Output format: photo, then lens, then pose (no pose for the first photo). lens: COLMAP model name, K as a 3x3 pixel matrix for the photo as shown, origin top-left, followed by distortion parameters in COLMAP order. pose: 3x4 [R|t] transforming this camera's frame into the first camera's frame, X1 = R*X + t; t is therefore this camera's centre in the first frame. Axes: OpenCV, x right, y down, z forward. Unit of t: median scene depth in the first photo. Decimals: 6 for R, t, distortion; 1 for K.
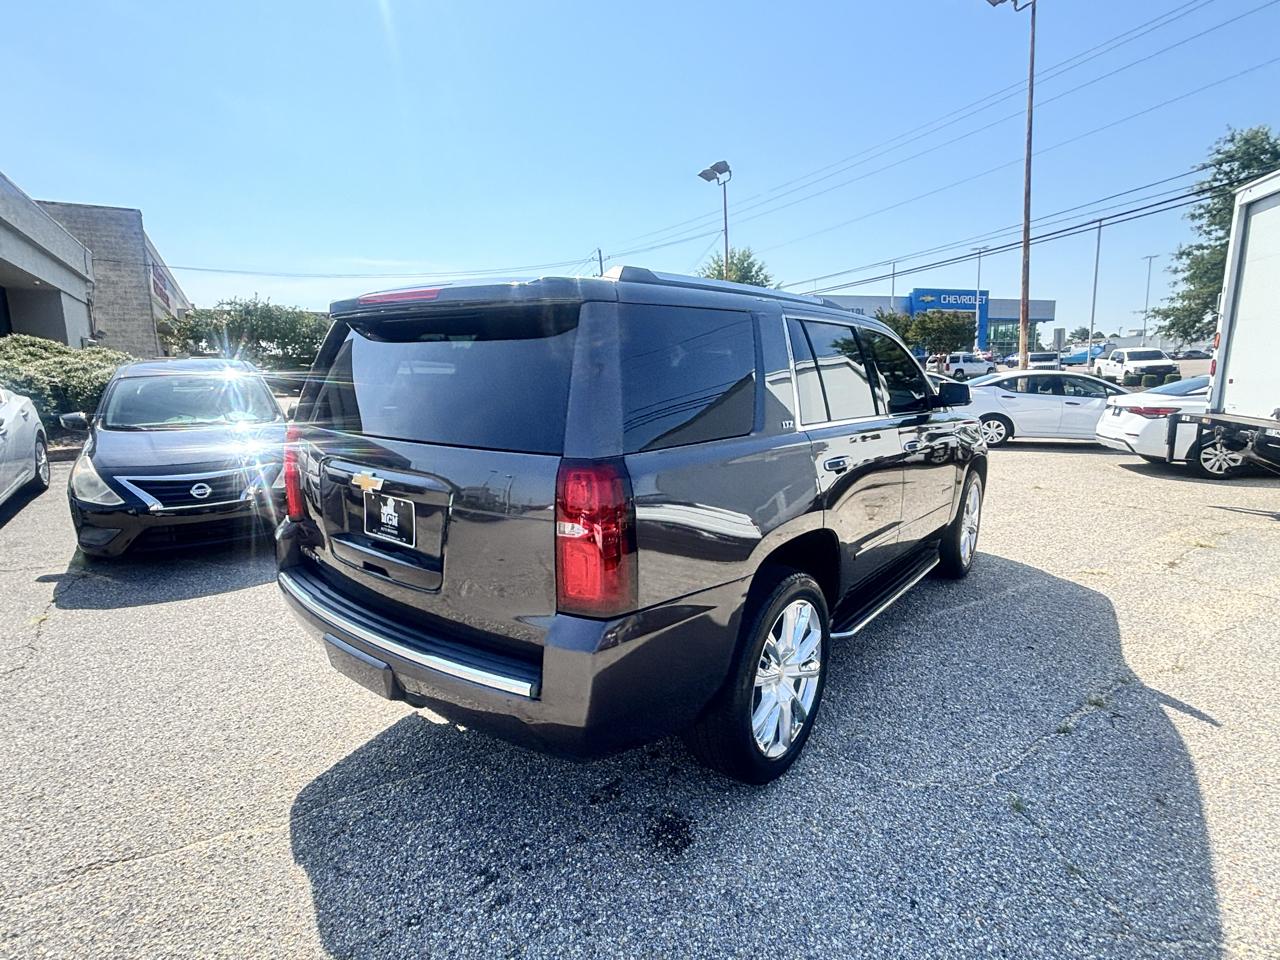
lens RADIAL K [[658.1, 0, 639.8], [0, 658.1, 469.2], [0, 0, 1]] dist [-0.012727, 0.009060]
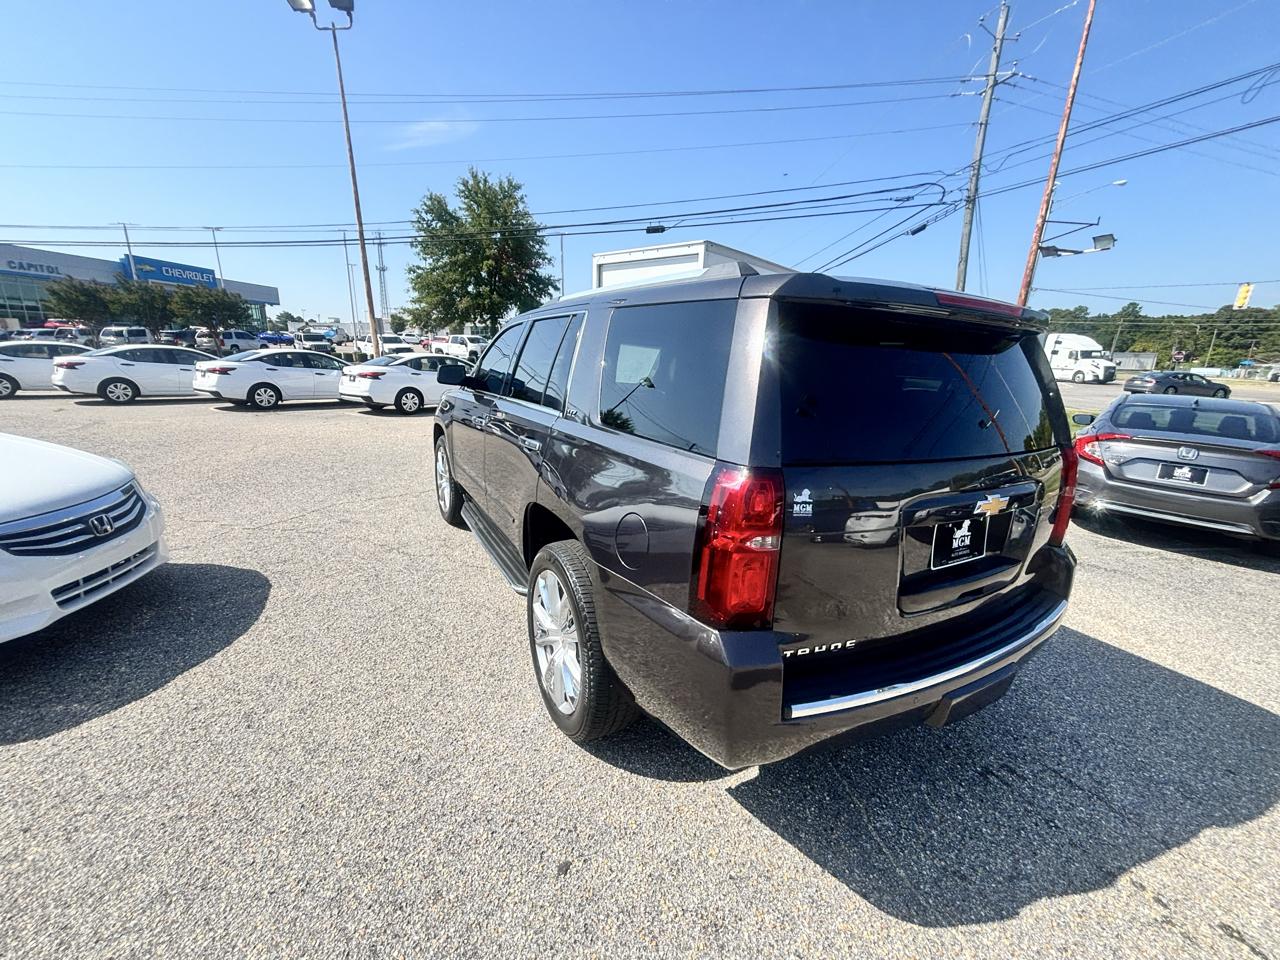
lens RADIAL K [[514.3, 0, 641.6], [0, 514.3, 476.3], [0, 0, 1]] dist [-0.000492, 0.000812]
pose [[0.379710, -0.194604, 0.904406, -0.912178], [0.105938, 0.980340, 0.166465, -0.143278], [-0.919020, 0.032602, 0.392861, 0.846097]]
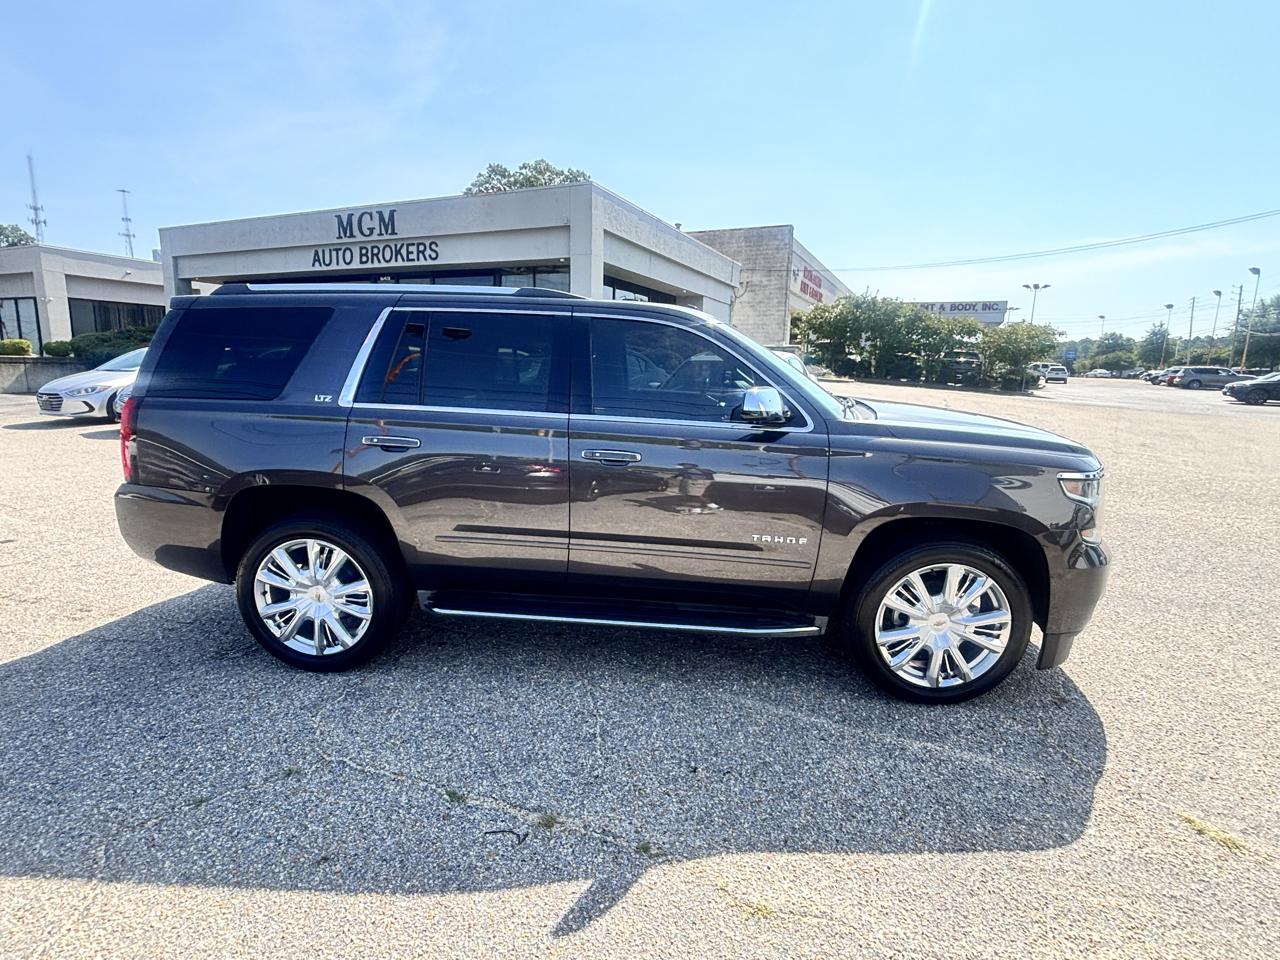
lens RADIAL K [[658.1, 0, 636.4], [0, 658.1, 480.1], [0, 0, 1]] dist [-0.012727, 0.009060]
pose [[0.555882, 0.179328, -0.811687, 1.326963], [-0.154510, 0.981727, 0.111079, -0.121545], [0.816775, 0.063666, 0.573433, 0.654341]]
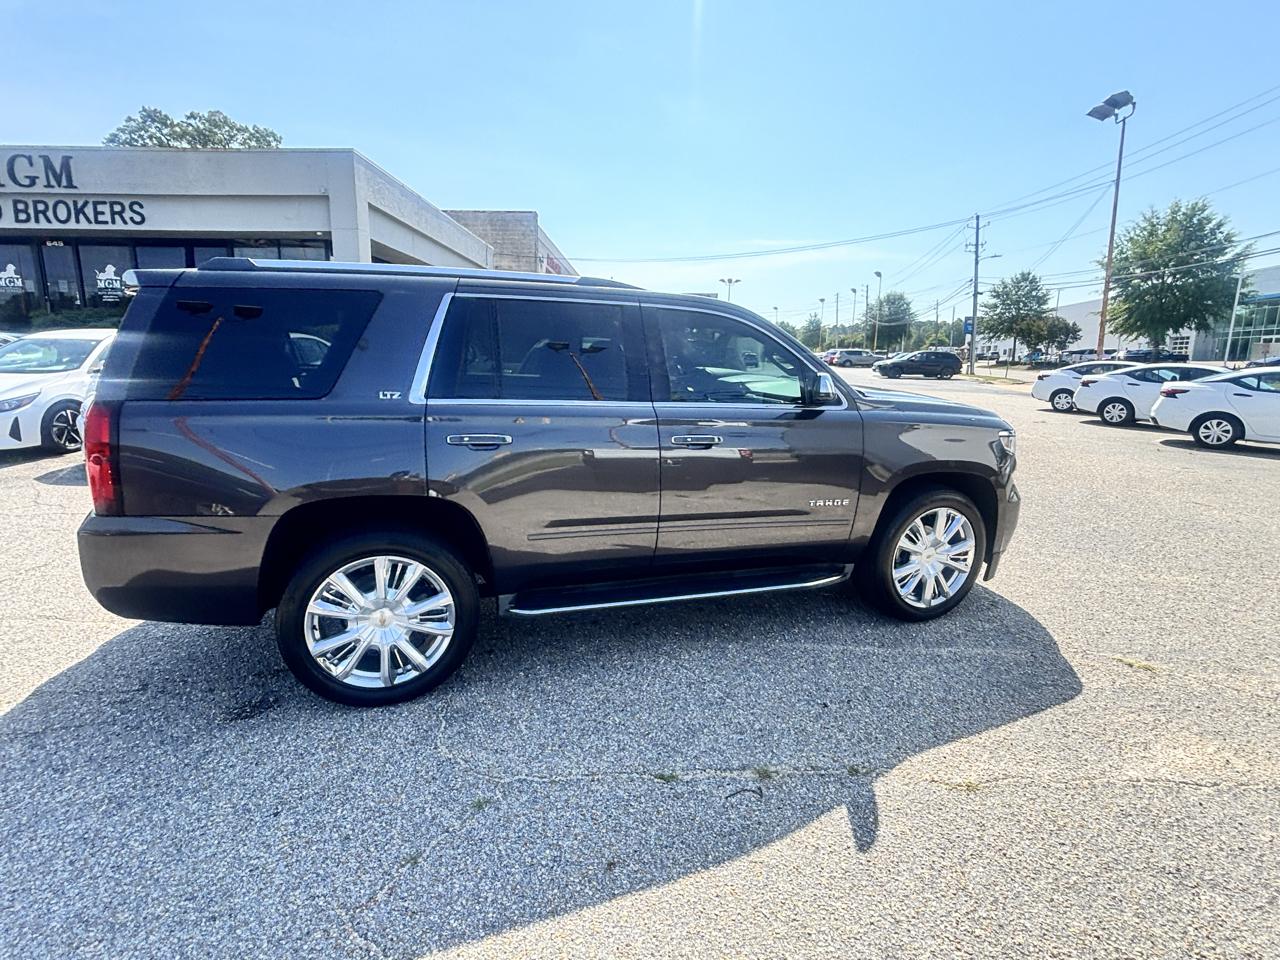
lens RADIAL K [[658.1, 0, 637.3], [0, 658.1, 479.0], [0, 0, 1]] dist [-0.012727, 0.009060]
pose [[0.844249, 0.133938, -0.518945, 0.968365], [-0.110366, 0.990965, 0.076214, -0.048948], [0.524464, -0.007069, 0.851403, 0.238490]]
